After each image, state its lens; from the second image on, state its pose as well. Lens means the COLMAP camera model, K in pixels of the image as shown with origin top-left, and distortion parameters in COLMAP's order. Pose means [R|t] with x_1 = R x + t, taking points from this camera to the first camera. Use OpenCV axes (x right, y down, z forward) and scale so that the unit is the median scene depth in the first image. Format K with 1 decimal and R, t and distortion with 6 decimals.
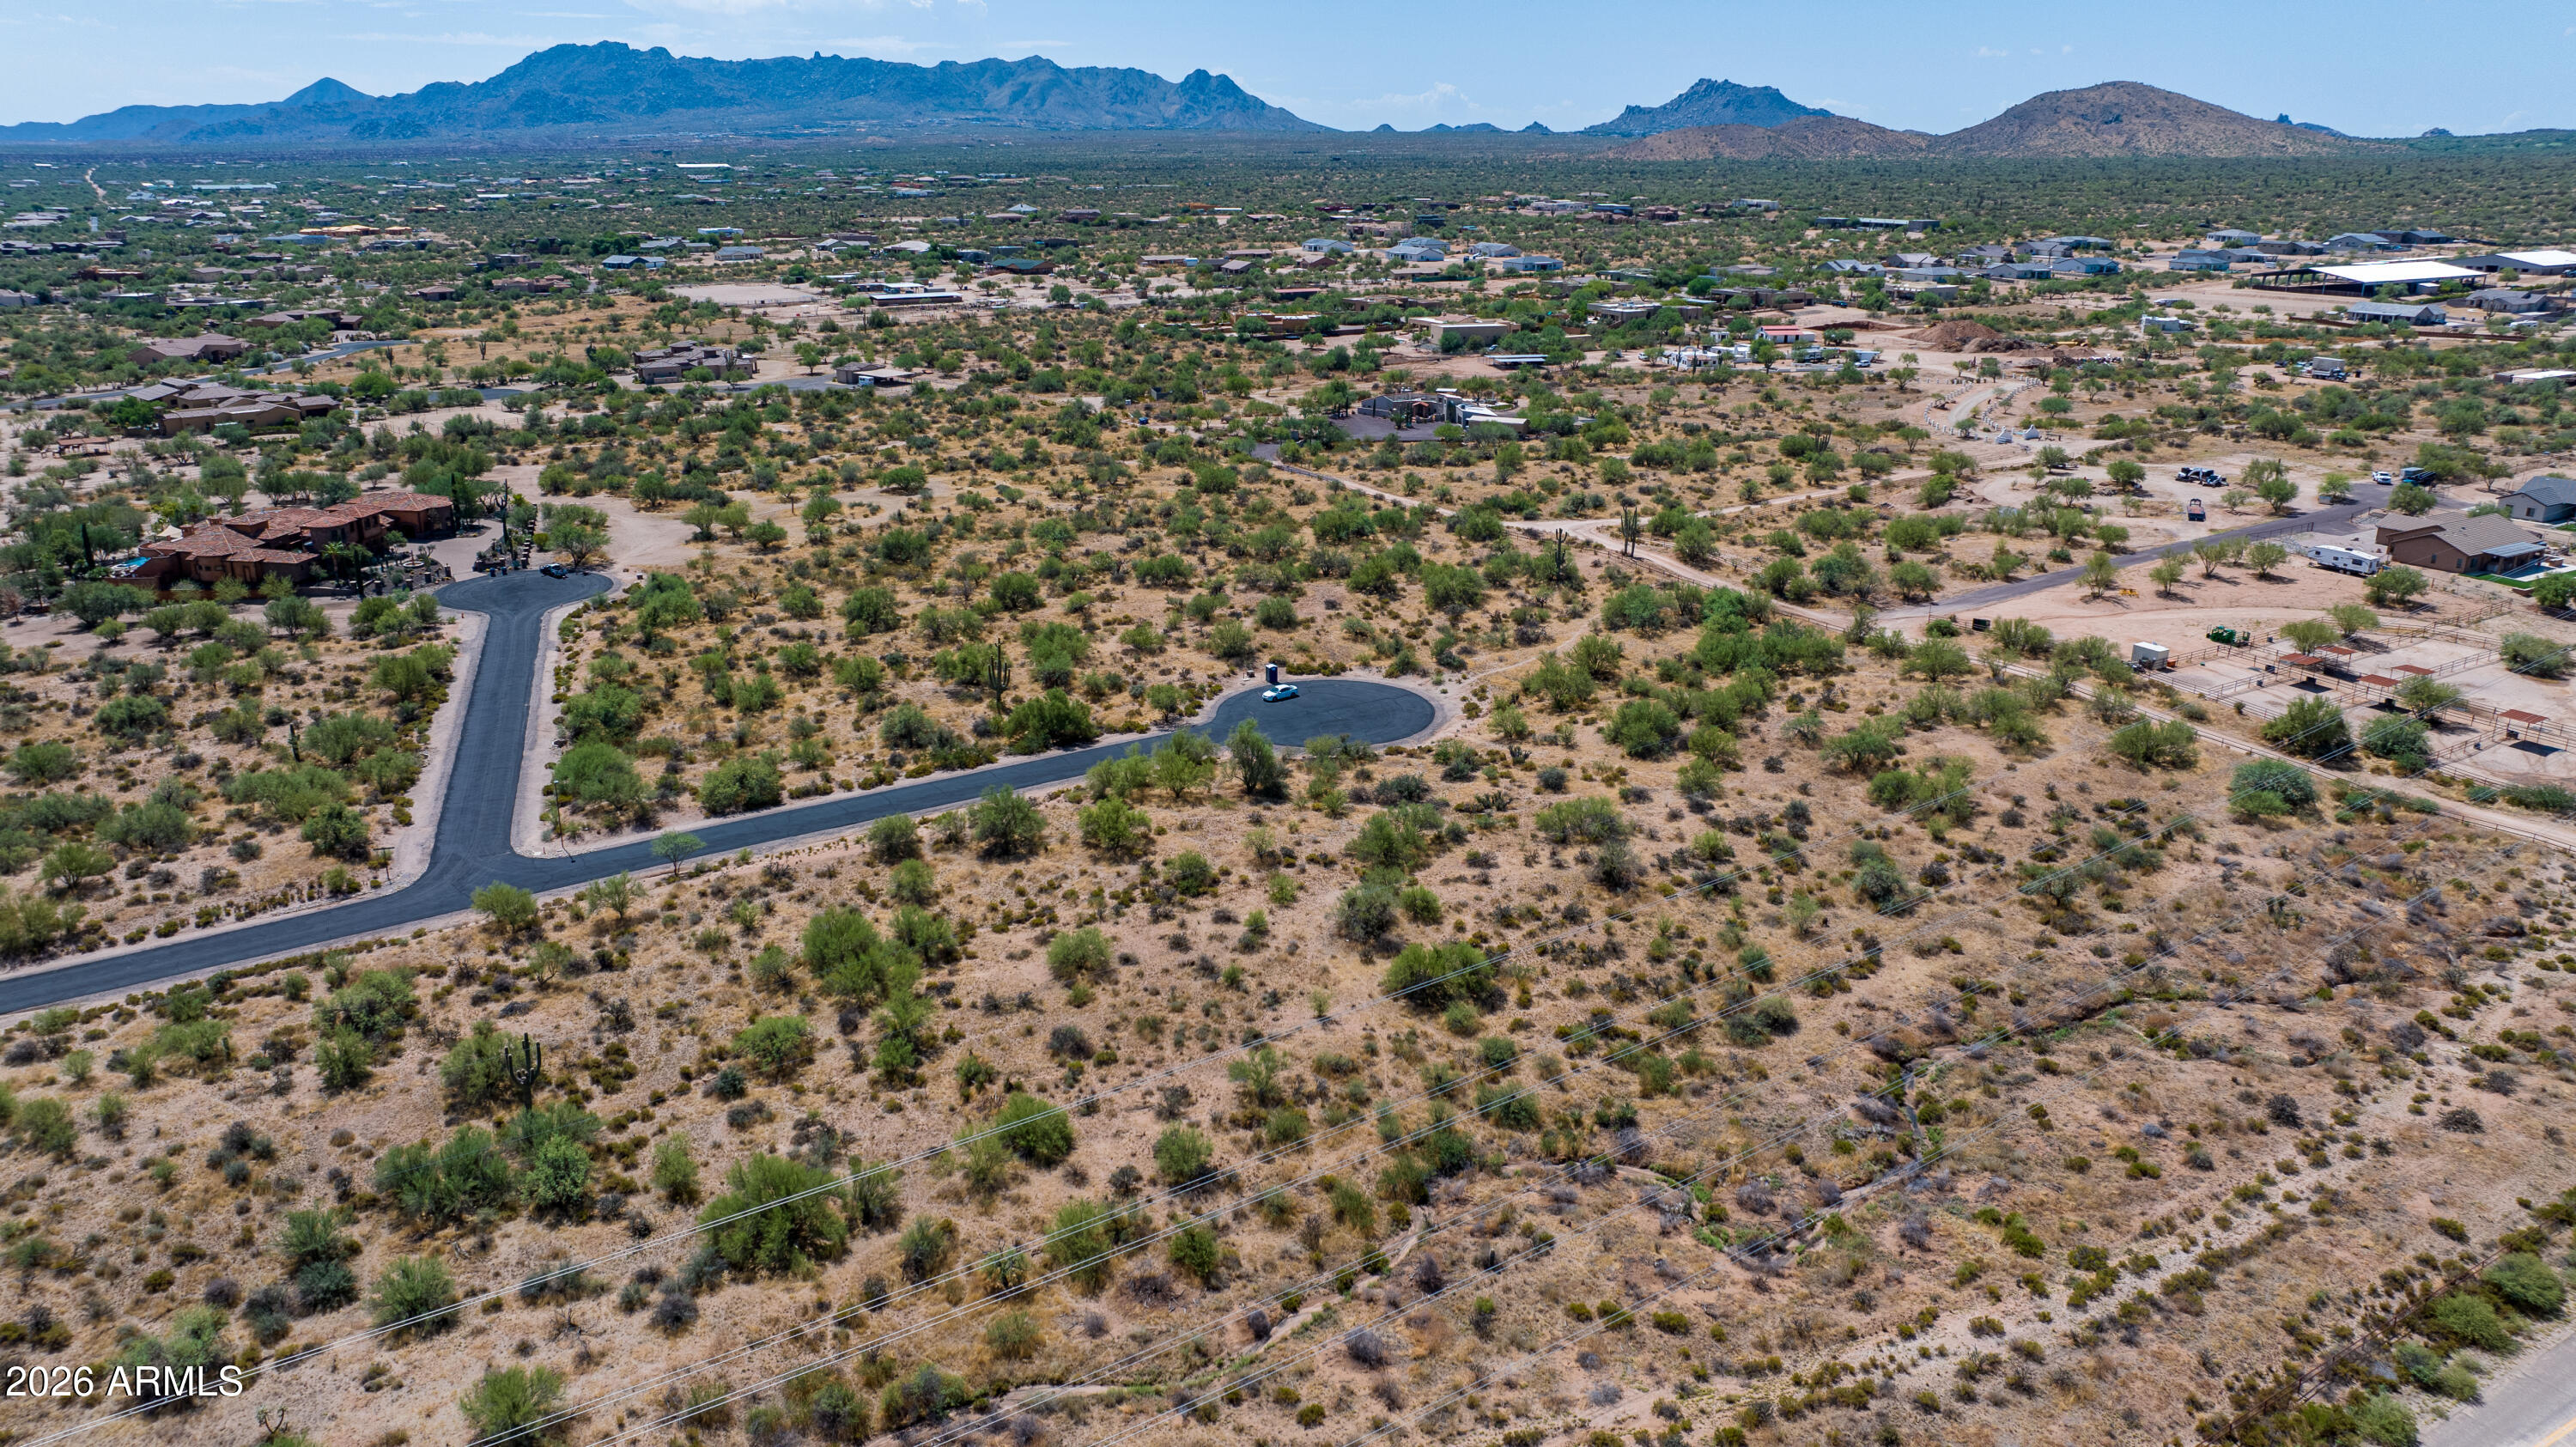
lens RADIAL K [[1813.7, 0, 1301.4], [0, 1813.7, 715.9], [0, 0, 1]] dist [-0.028874, 0.025376]
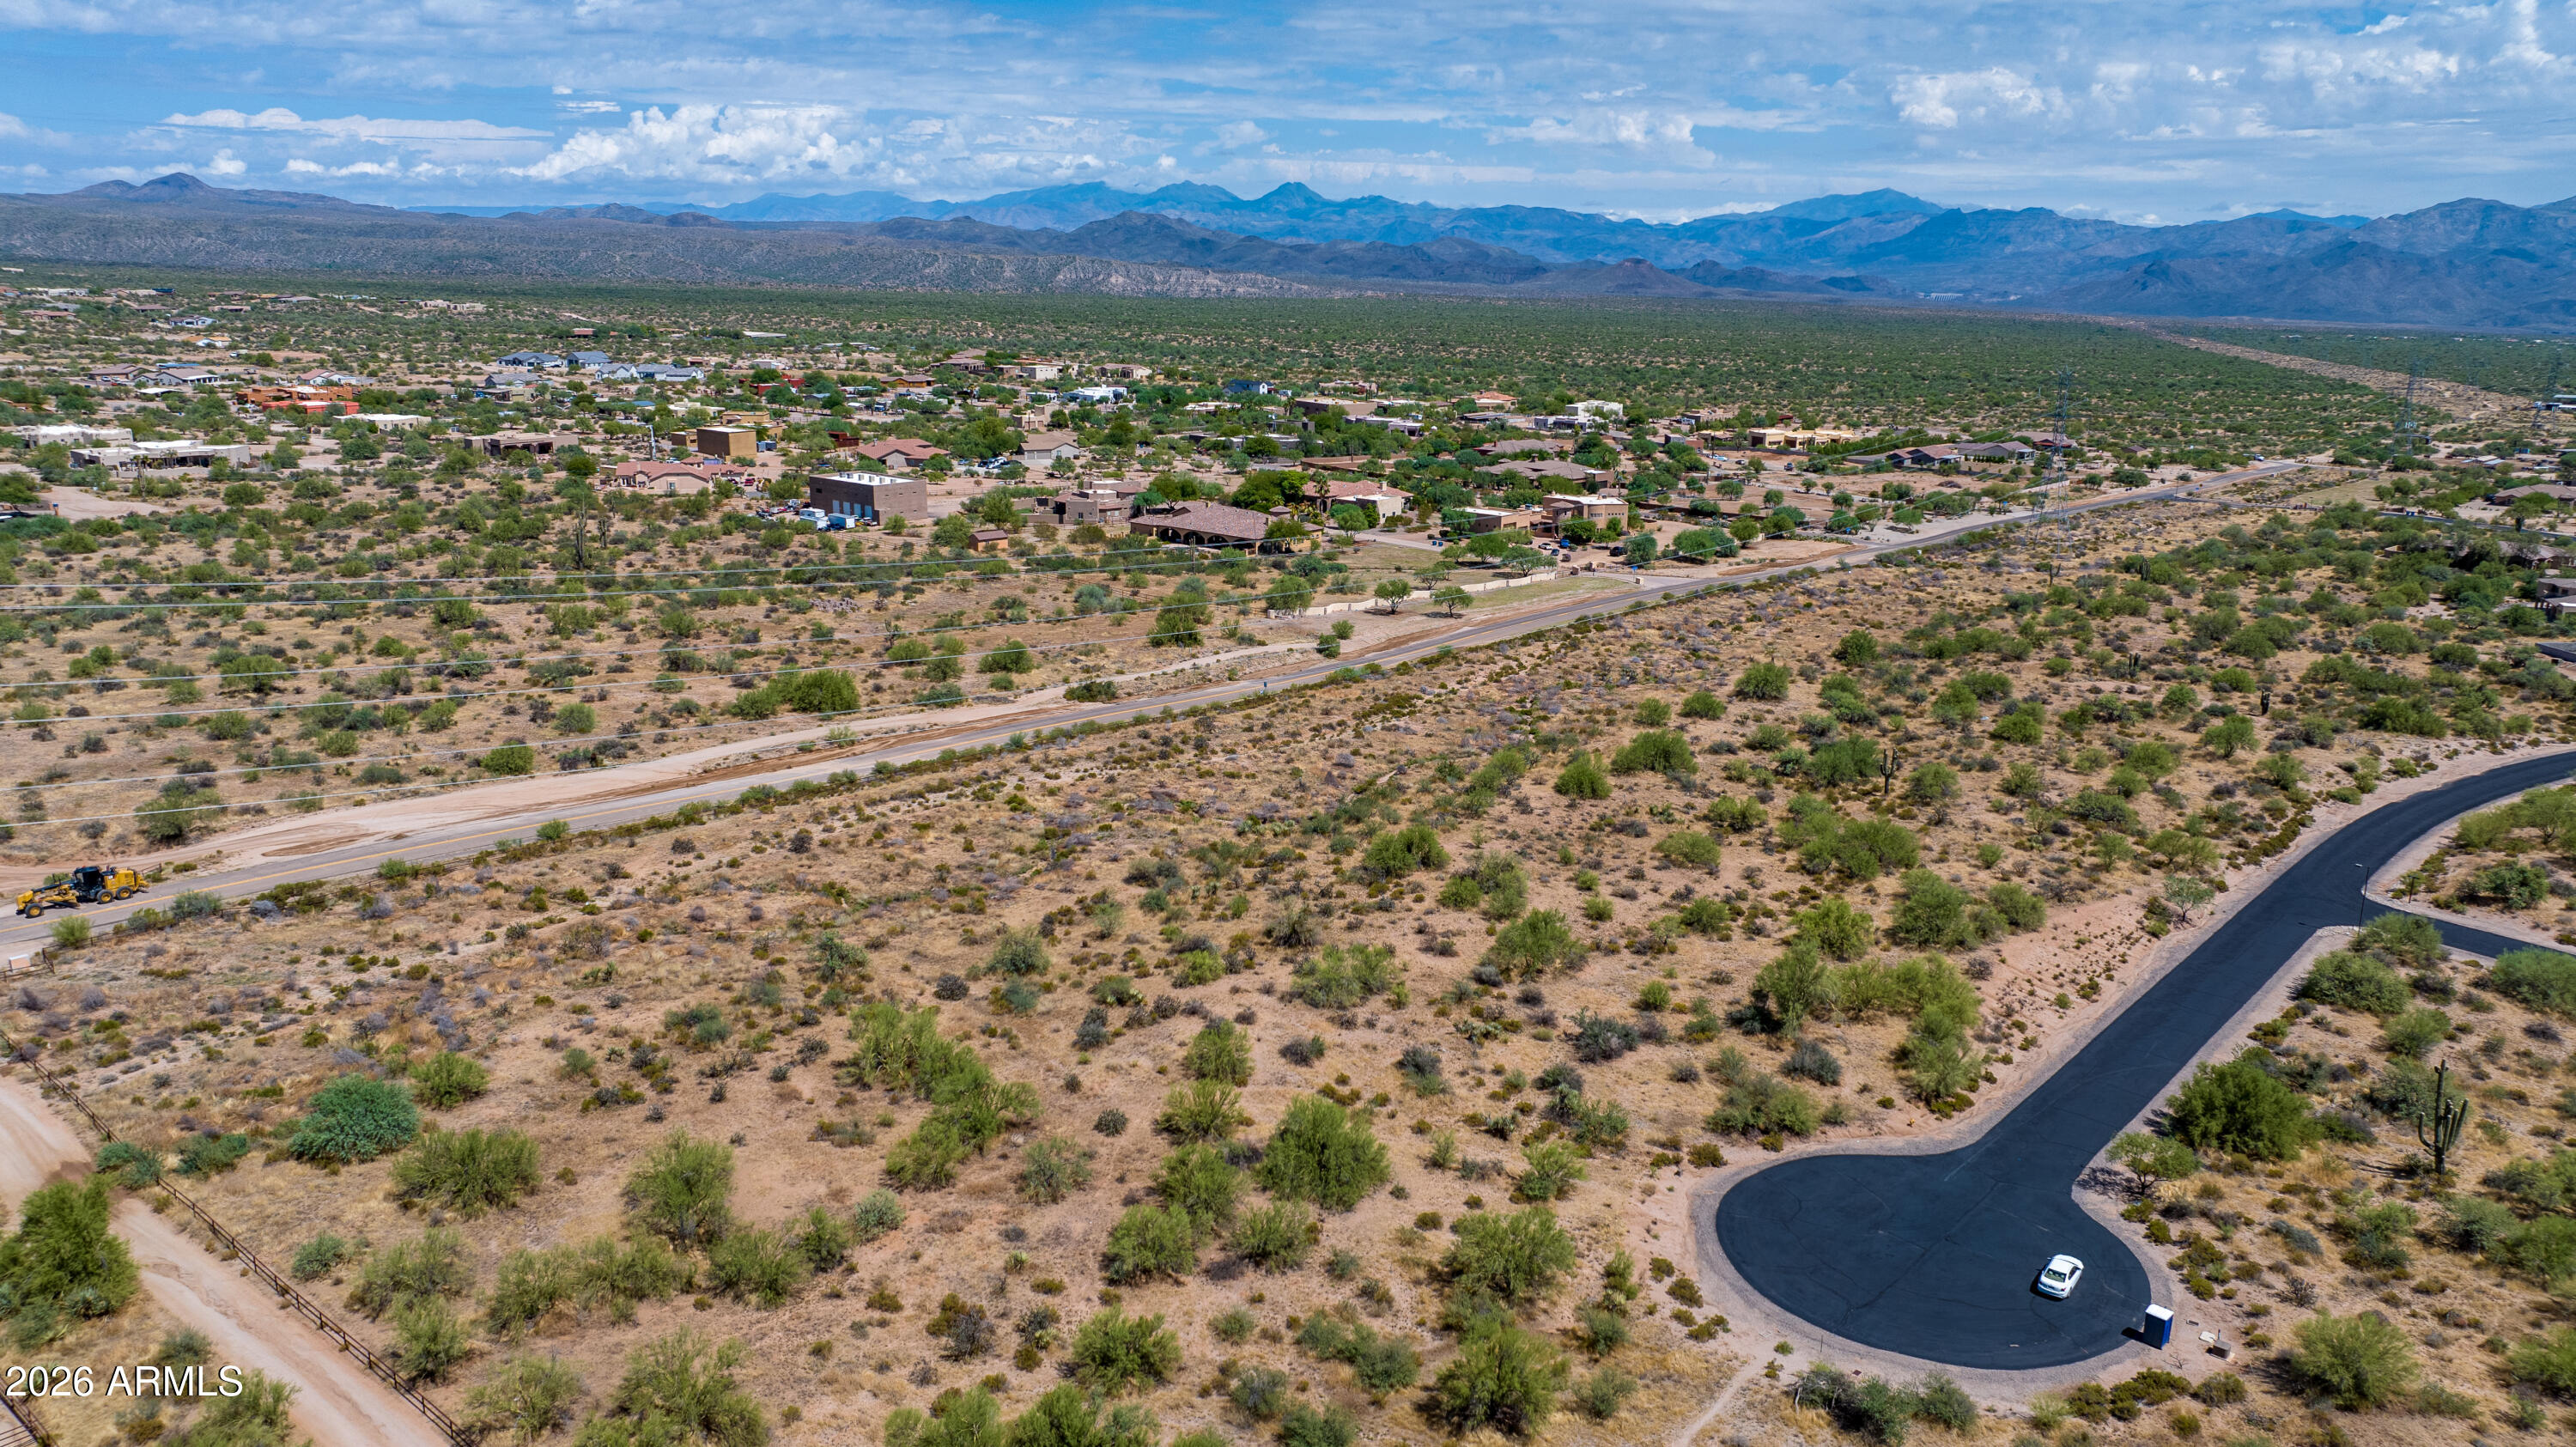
lens RADIAL K [[1813.7, 0, 1304.7], [0, 1813.7, 711.5], [0, 0, 1]] dist [-0.028874, 0.025376]
pose [[-0.959174, 0.047896, -0.278732, 0.462761], [-0.107868, 0.849100, 0.517102, -0.550543], [0.261438, 0.526057, -0.809268, 1.843421]]
